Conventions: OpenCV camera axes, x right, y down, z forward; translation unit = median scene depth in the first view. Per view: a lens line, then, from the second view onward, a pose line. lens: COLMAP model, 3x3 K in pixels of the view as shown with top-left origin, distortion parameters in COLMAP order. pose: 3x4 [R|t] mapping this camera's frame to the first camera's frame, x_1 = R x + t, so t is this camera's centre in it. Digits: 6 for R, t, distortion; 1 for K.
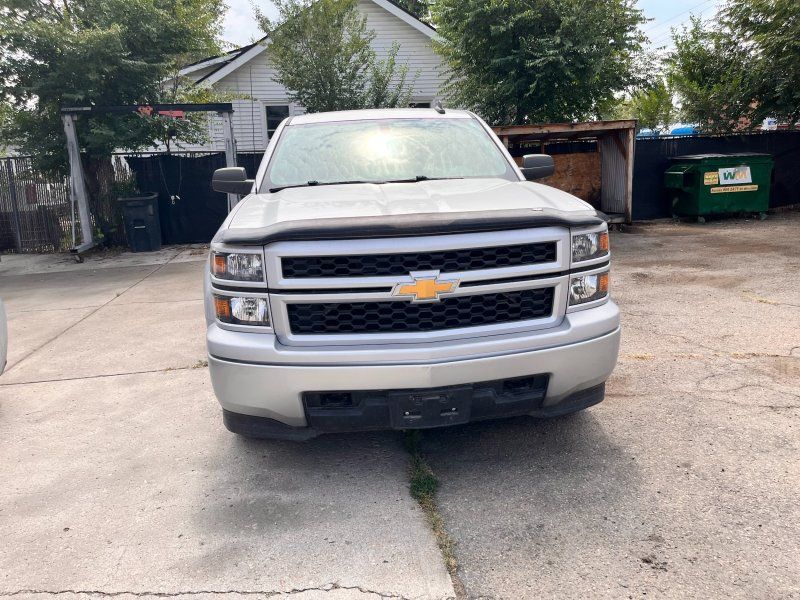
lens RADIAL K [[605.9, 0, 401.3], [0, 605.9, 296.7], [0, 0, 1]] dist [0.064919, -0.094315]
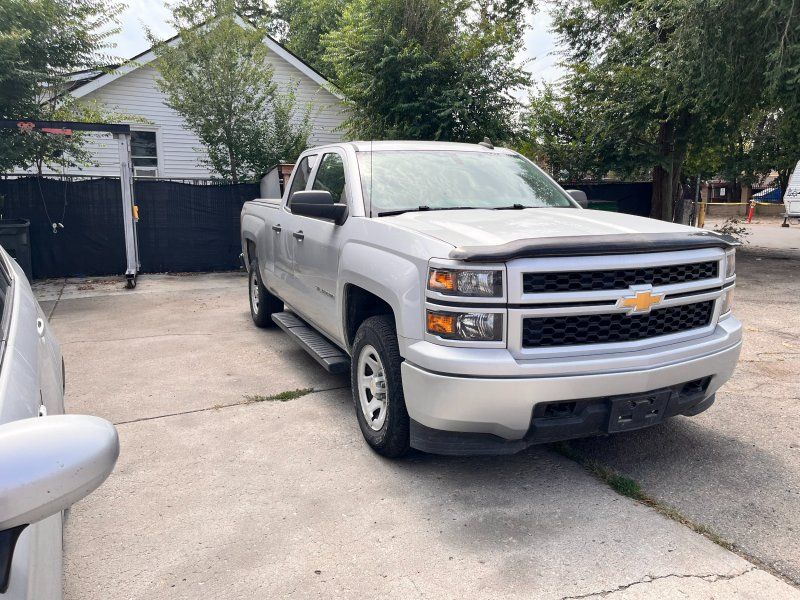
lens RADIAL K [[605.9, 0, 403.9], [0, 605.9, 296.0], [0, 0, 1]] dist [0.064919, -0.094315]
pose [[0.952020, -0.012019, 0.305798, -0.662312], [0.031566, 0.997755, -0.059056, 0.027519], [-0.304402, 0.065876, 0.950263, 0.068657]]
